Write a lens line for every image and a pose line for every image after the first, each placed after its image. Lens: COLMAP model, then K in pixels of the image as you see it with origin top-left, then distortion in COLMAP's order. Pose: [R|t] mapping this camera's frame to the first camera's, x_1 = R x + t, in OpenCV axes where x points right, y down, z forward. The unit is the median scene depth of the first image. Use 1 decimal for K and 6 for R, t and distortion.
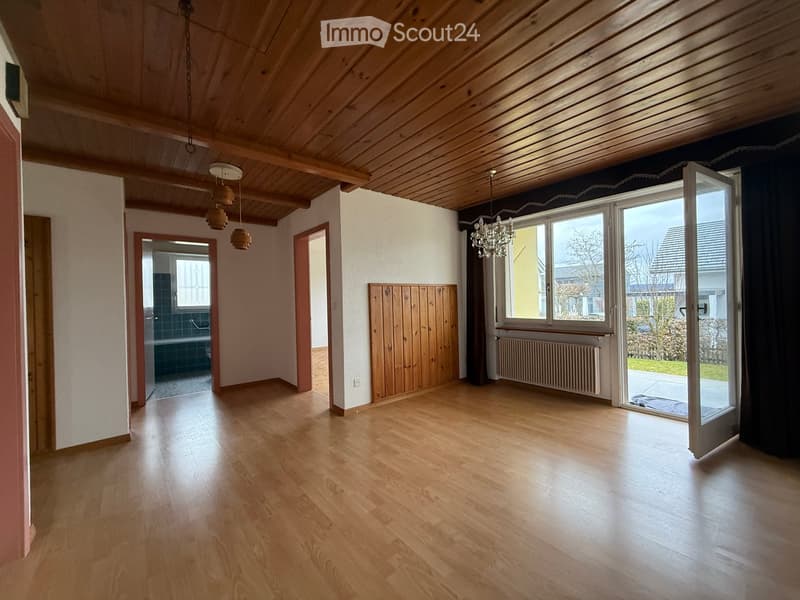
lens RADIAL K [[319.7, 0, 396.7], [0, 319.7, 300.2], [0, 0, 1]] dist [-0.001510, 0.000366]
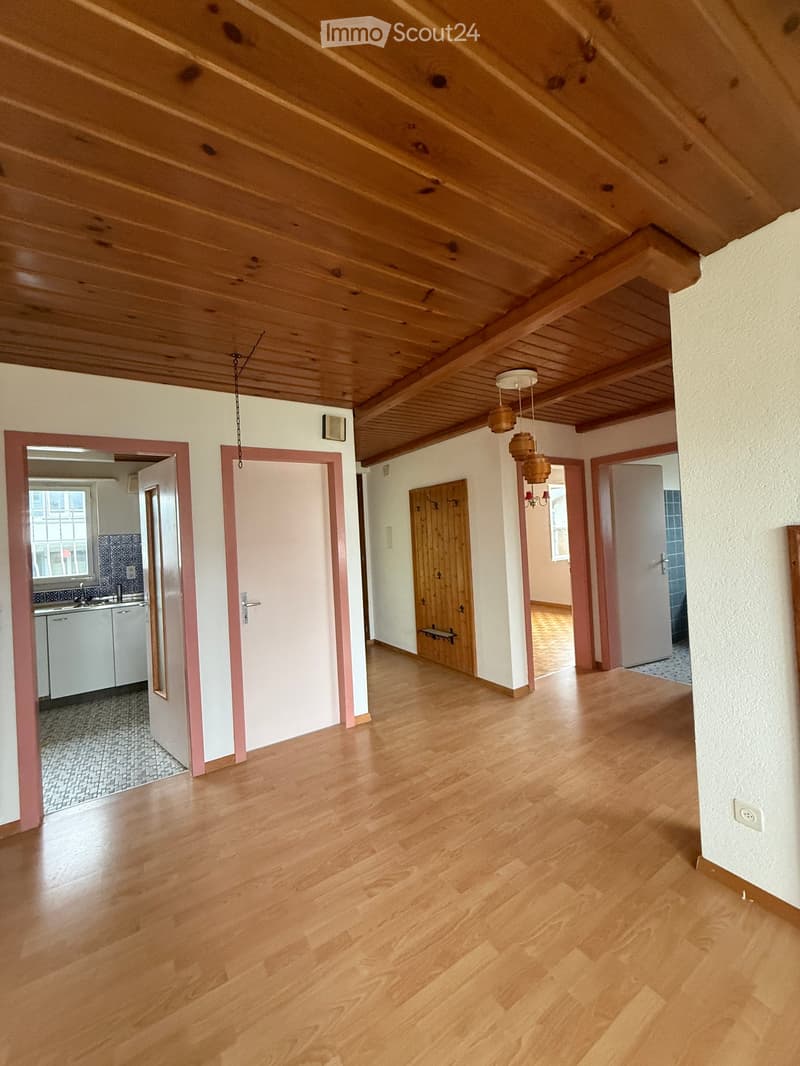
lens RADIAL K [[426.0, 0, 398.7], [0, 426.0, 529.7], [0, 0, 1]] dist [-0.001510, 0.000366]
pose [[-0.122120, 0.022232, -0.992266, 0.349075], [0.048636, 0.998682, 0.016390, -0.072307], [0.991323, -0.046258, -0.123041, 0.652561]]
